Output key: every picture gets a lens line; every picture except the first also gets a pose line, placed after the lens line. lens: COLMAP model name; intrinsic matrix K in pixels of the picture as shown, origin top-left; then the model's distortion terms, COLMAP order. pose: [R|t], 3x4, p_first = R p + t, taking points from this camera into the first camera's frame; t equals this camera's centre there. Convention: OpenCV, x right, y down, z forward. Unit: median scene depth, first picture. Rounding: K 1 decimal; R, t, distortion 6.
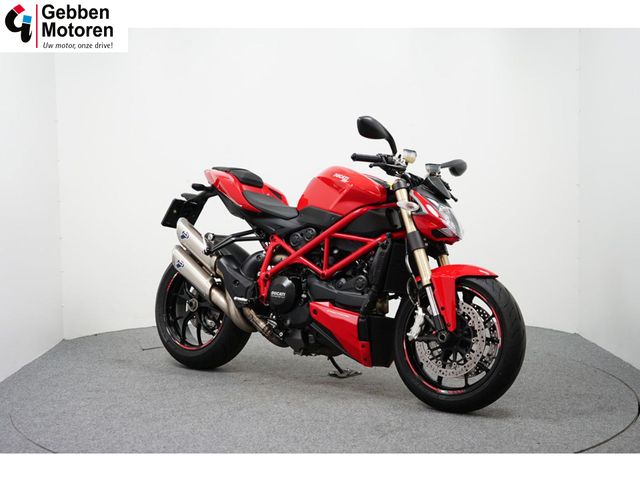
lens RADIAL K [[925.6, 0, 319.8], [0, 925.6, 237.0], [0, 0, 1]] dist [-0.003073, -0.012737]
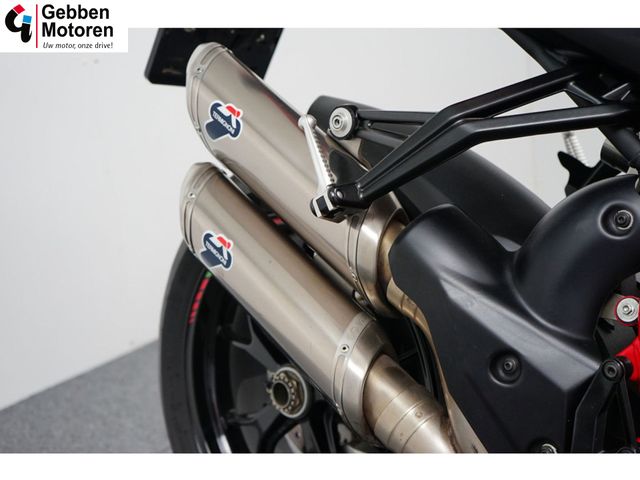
lens RADIAL K [[925.6, 0, 319.8], [0, 925.6, 237.0], [0, 0, 1]] dist [-0.003073, -0.012737]
pose [[0.994745, -0.052450, -0.087924, -0.107673], [0.066330, 0.984355, 0.163236, -0.009320], [0.077986, -0.168210, 0.982661, 0.798920]]
